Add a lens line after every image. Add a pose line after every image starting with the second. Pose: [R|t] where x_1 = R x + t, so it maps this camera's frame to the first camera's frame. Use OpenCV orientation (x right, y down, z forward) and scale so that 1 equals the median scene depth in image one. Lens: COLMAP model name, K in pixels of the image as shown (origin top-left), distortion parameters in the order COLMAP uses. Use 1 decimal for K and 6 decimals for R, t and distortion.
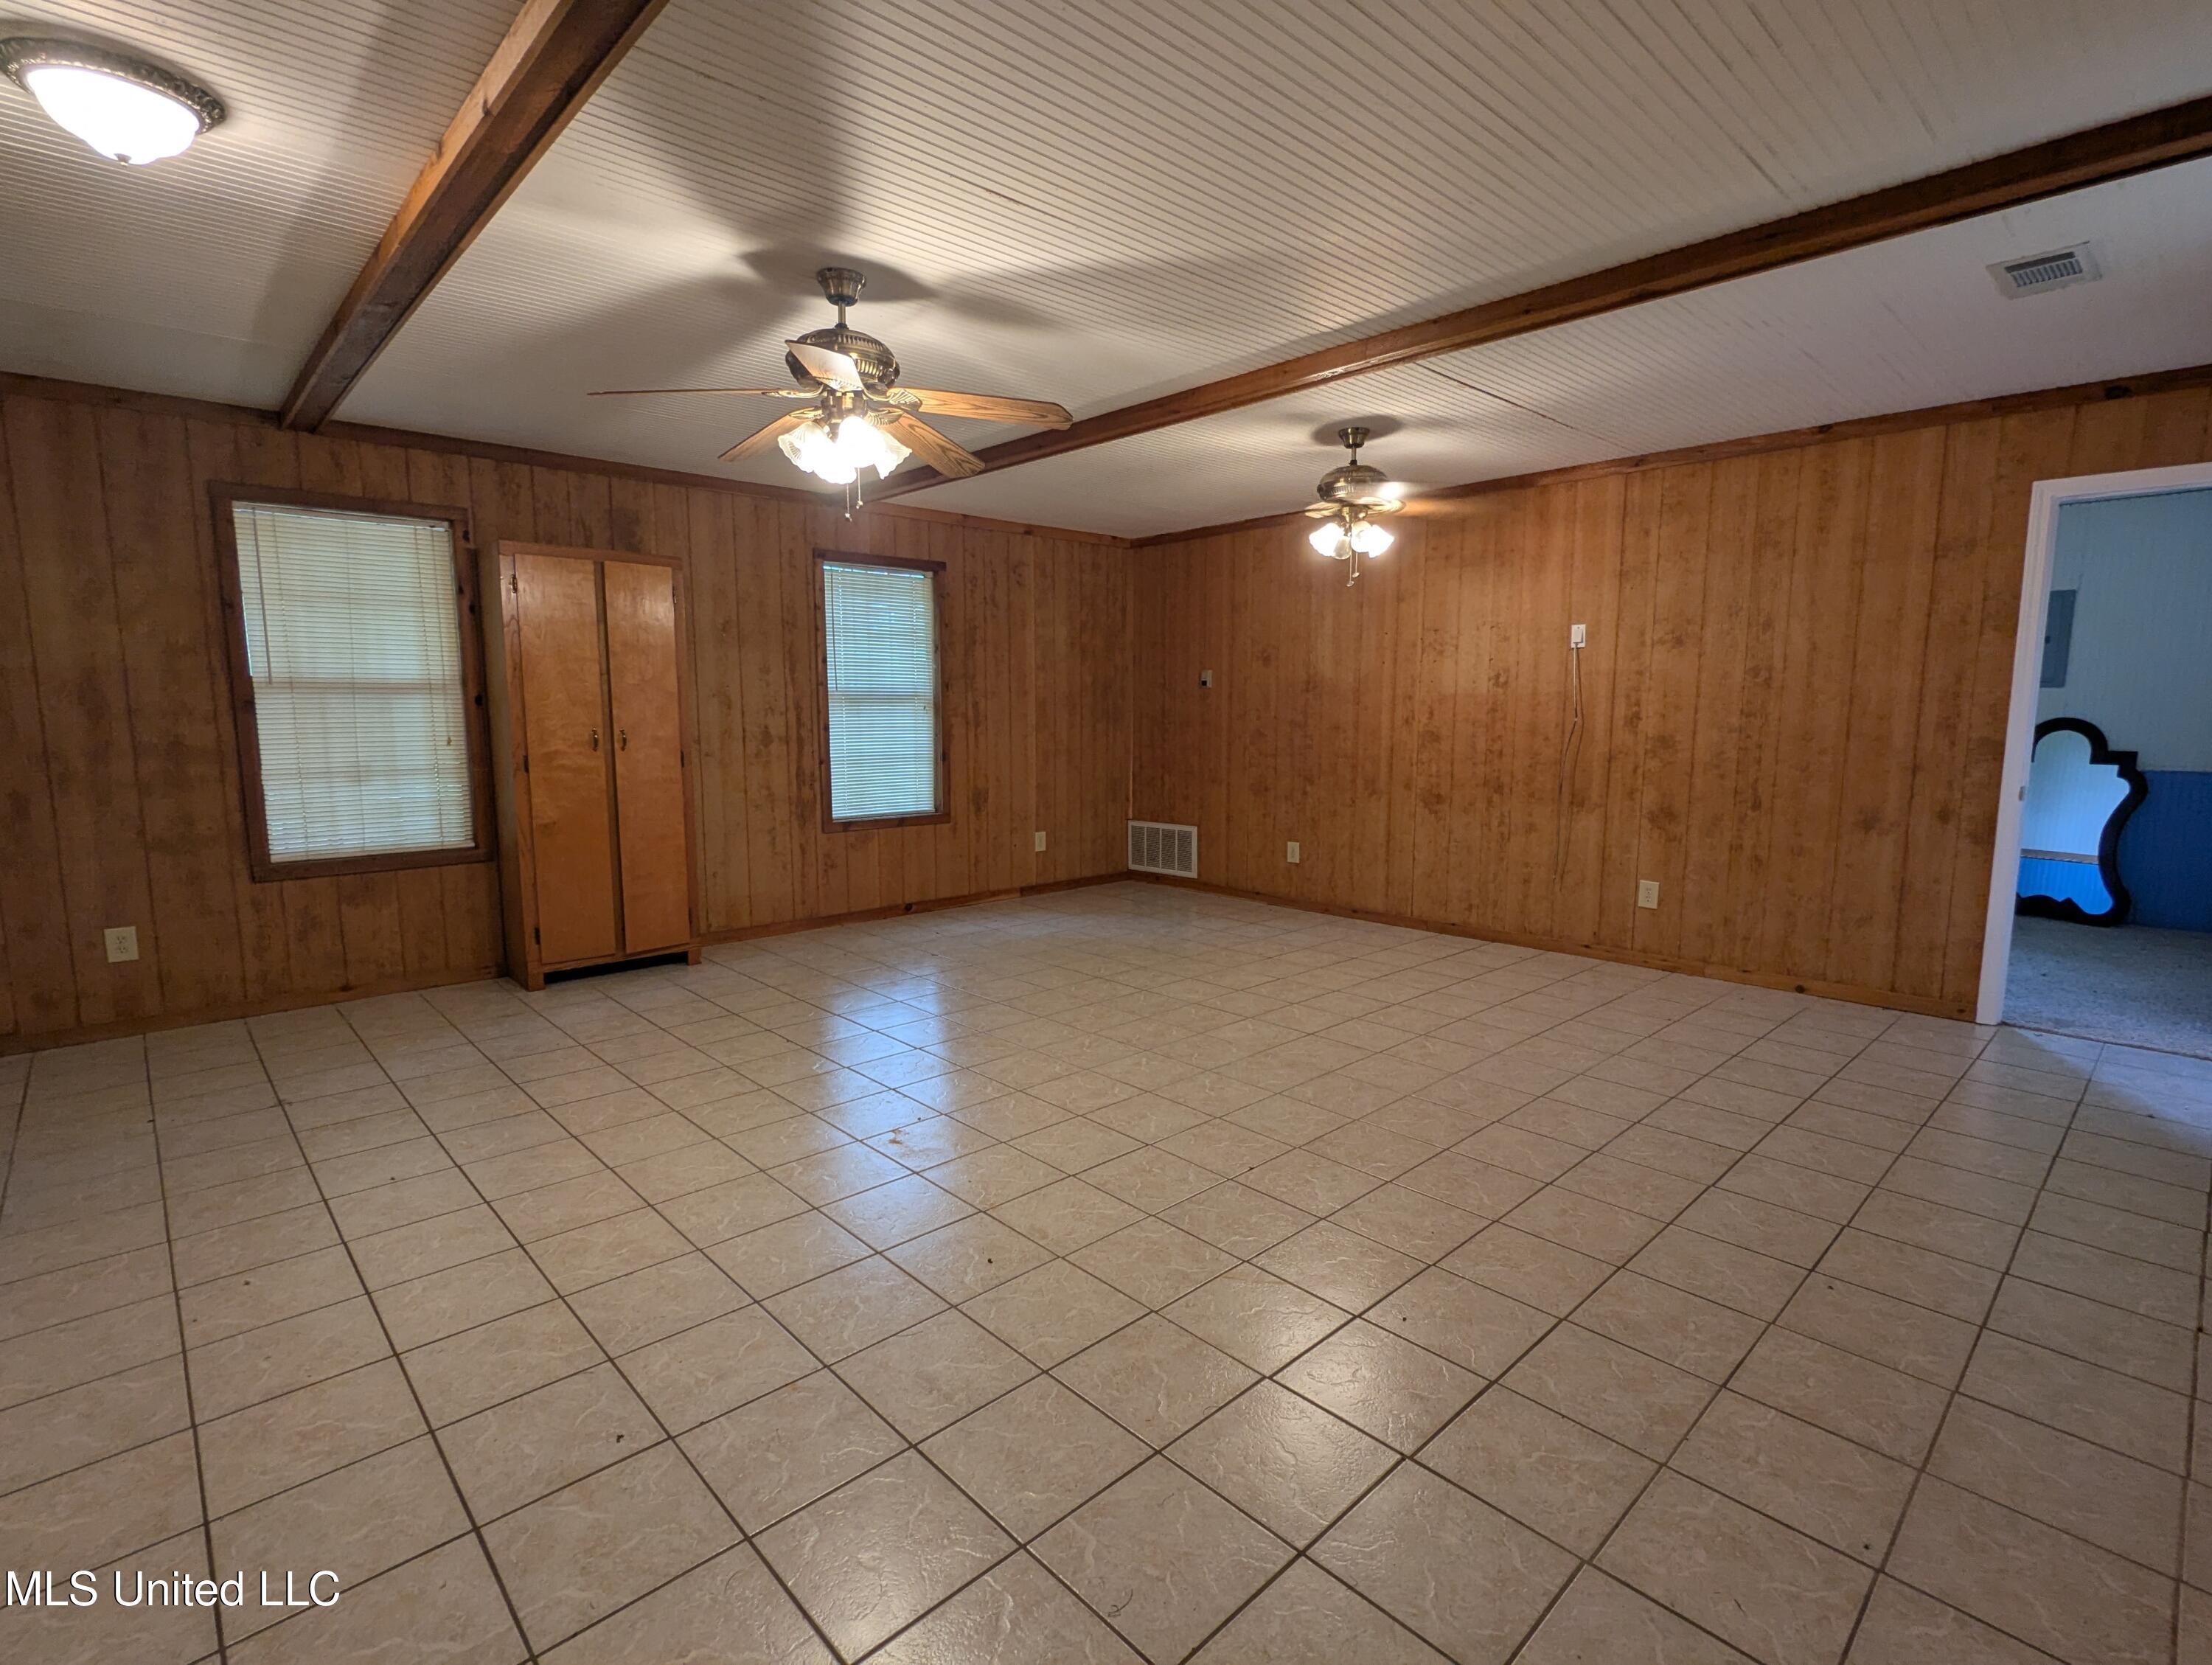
lens RADIAL K [[1048.6, 0, 1108.7], [0, 1048.6, 838.9], [0, 0, 1]] dist [0.001163, -0.001545]
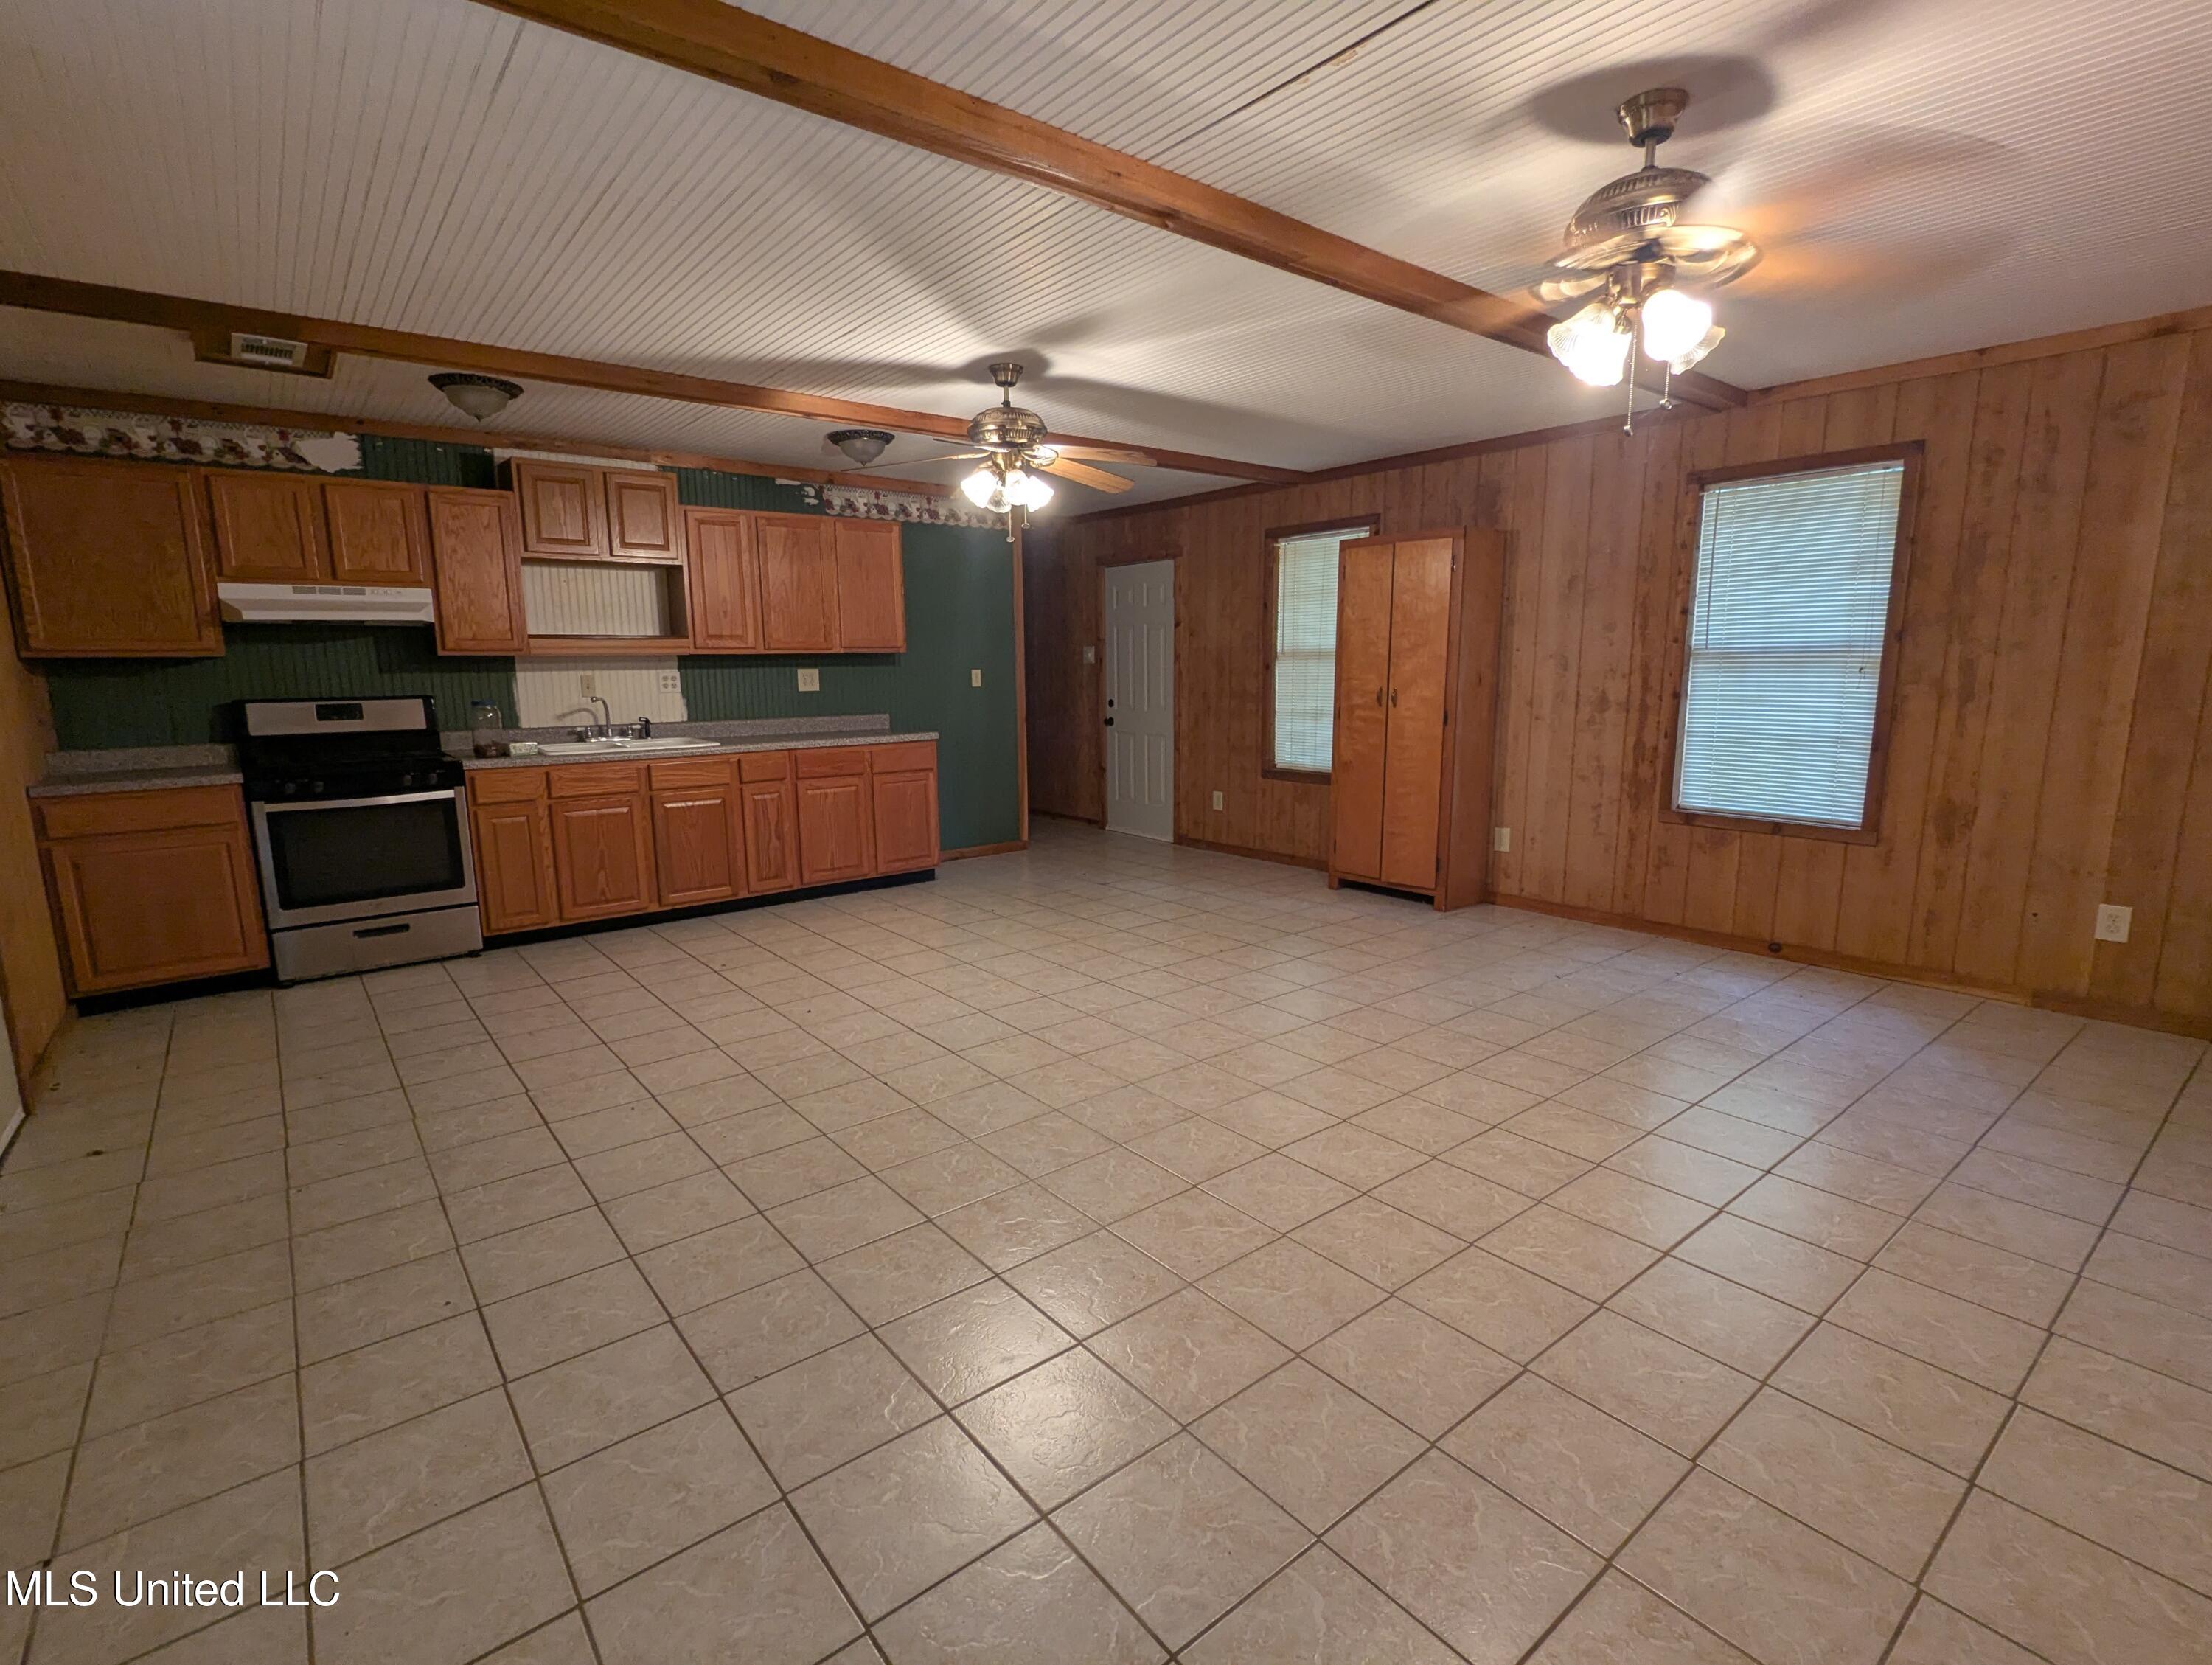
lens RADIAL K [[1048.6, 0, 1099.9], [0, 1048.6, 838.8], [0, 0, 1]] dist [0.001163, -0.001545]
pose [[-0.079452, 0.166011, -0.982918, 0.706346], [-0.117334, 0.977623, 0.174602, -0.103471], [0.989909, 0.129203, -0.058195, 0.743690]]
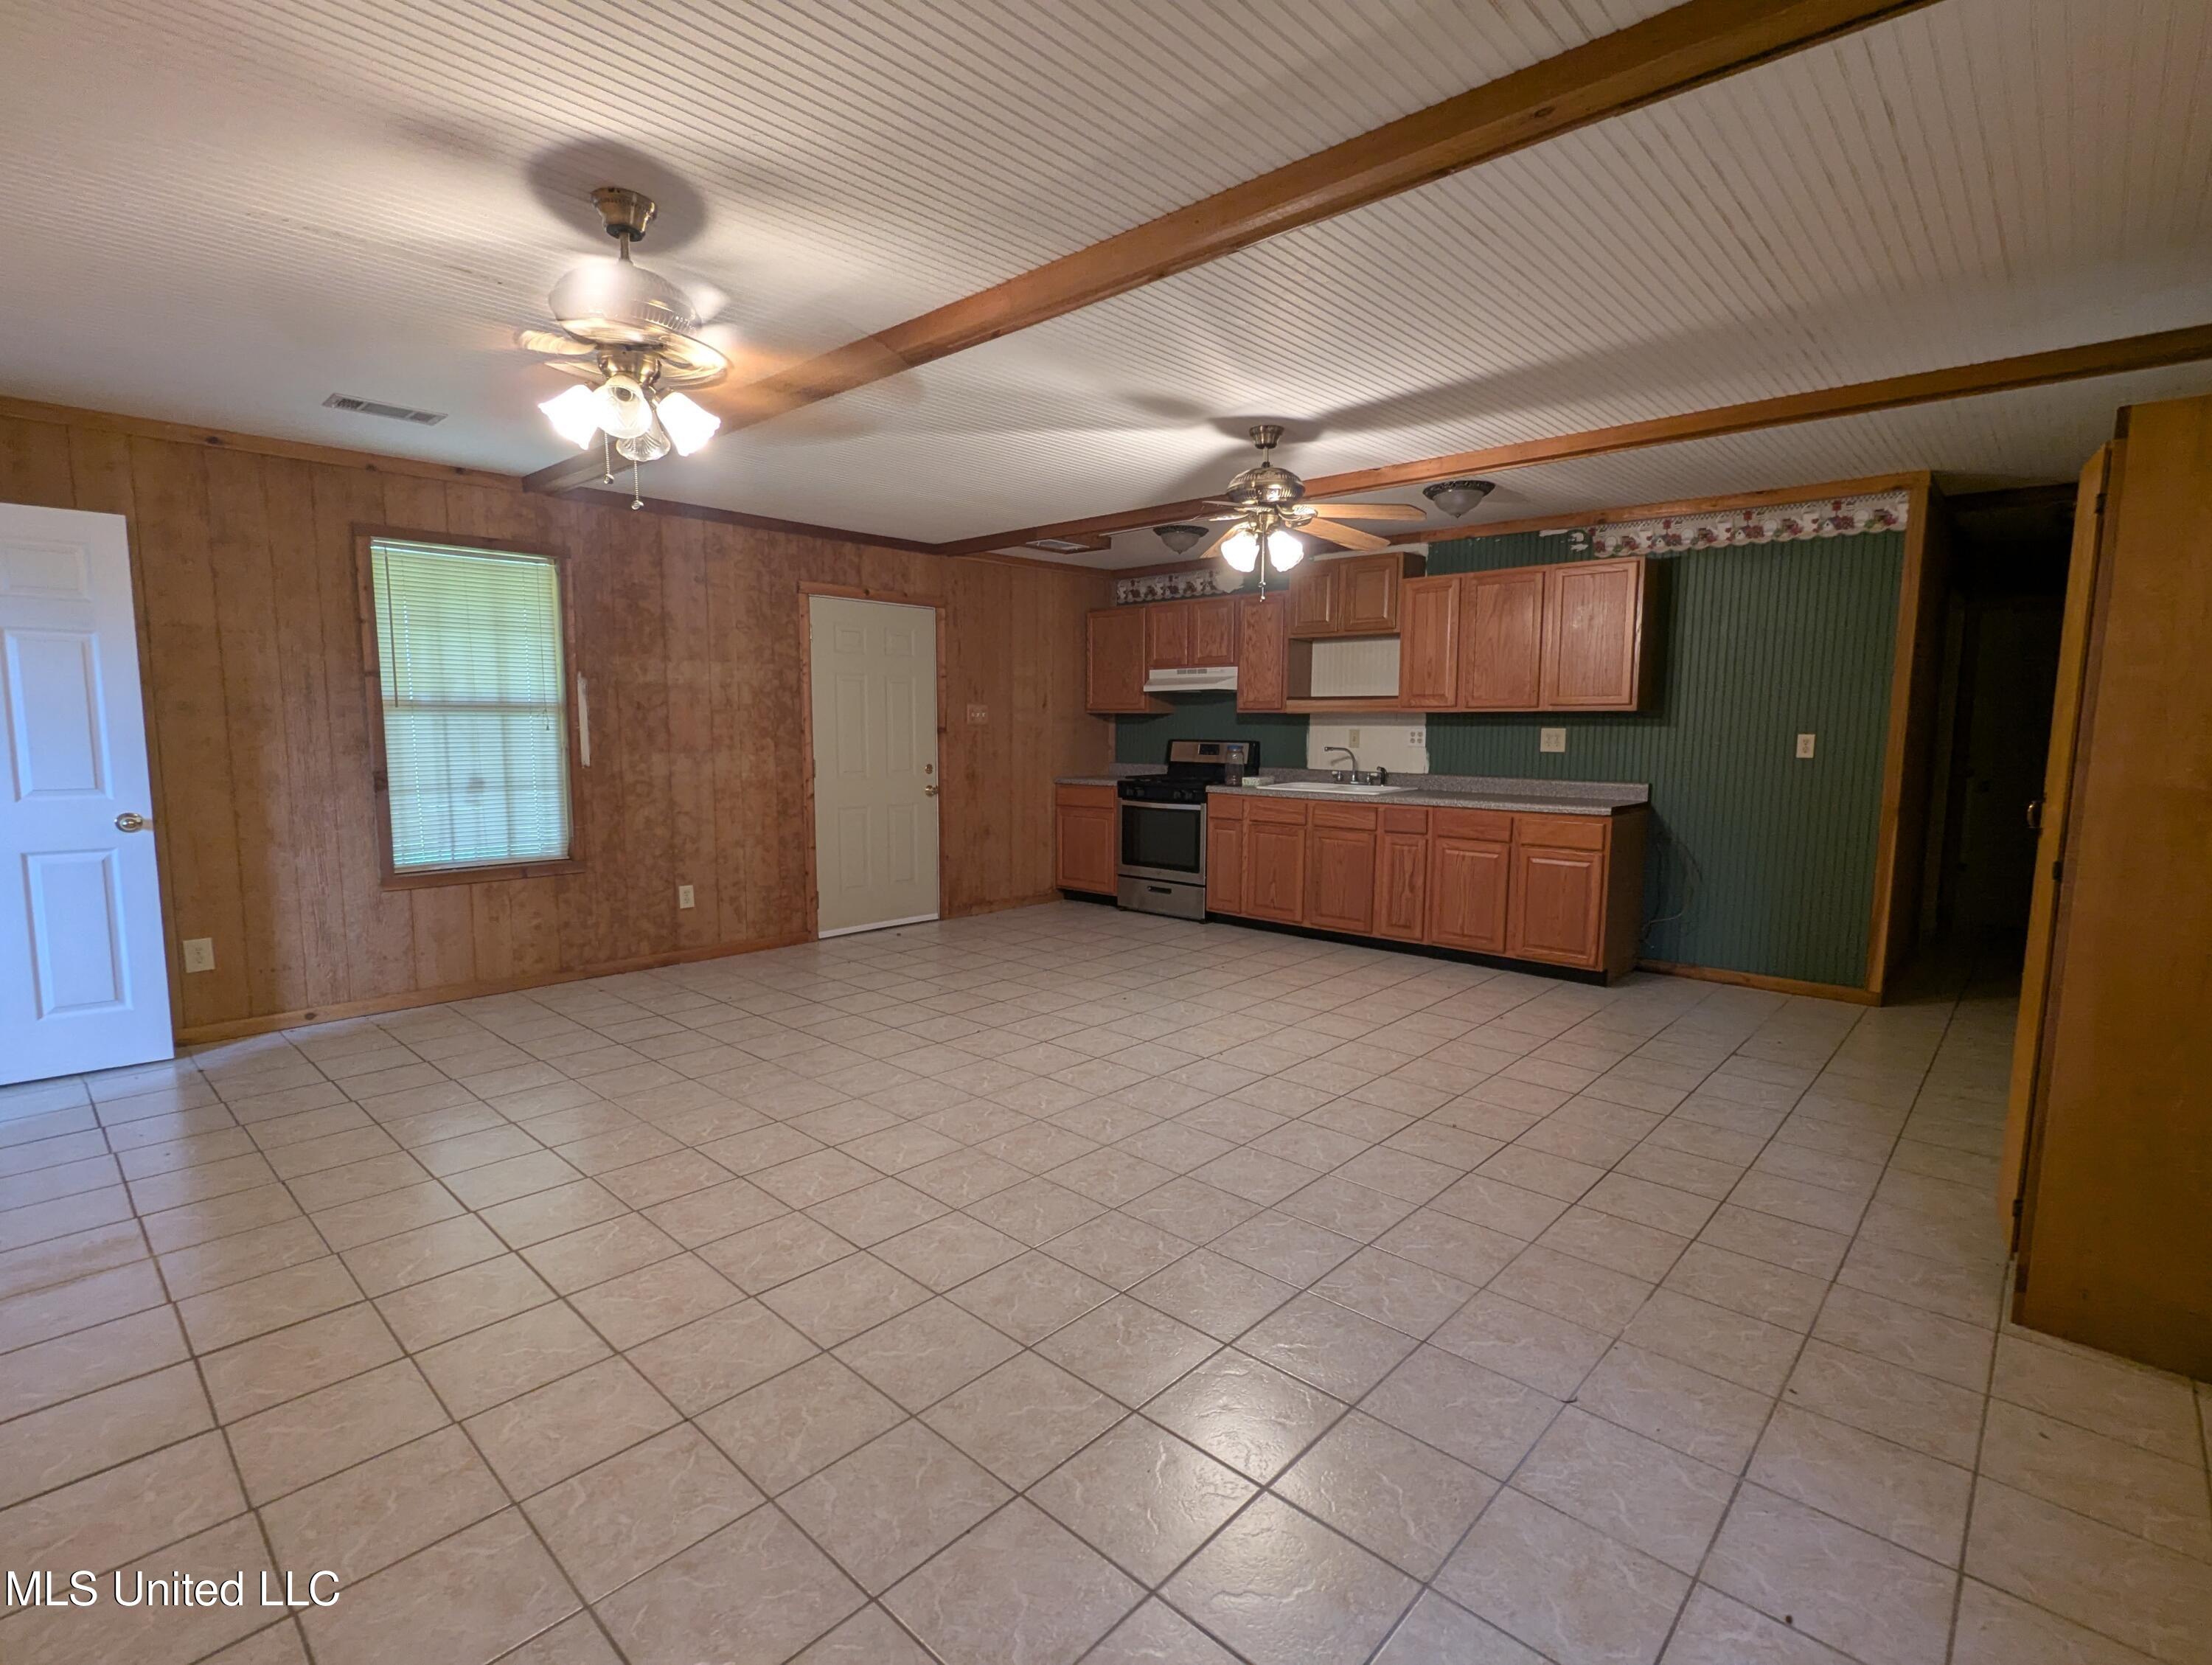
lens RADIAL K [[1048.6, 0, 1105.3], [0, 1048.6, 835.3], [0, 0, 1]] dist [0.001163, -0.001545]
pose [[-0.997578, 0.000763, -0.069545, 0.033363], [-0.015618, 0.971945, 0.234689, -0.193407], [0.067773, 0.235207, -0.969580, 1.431382]]
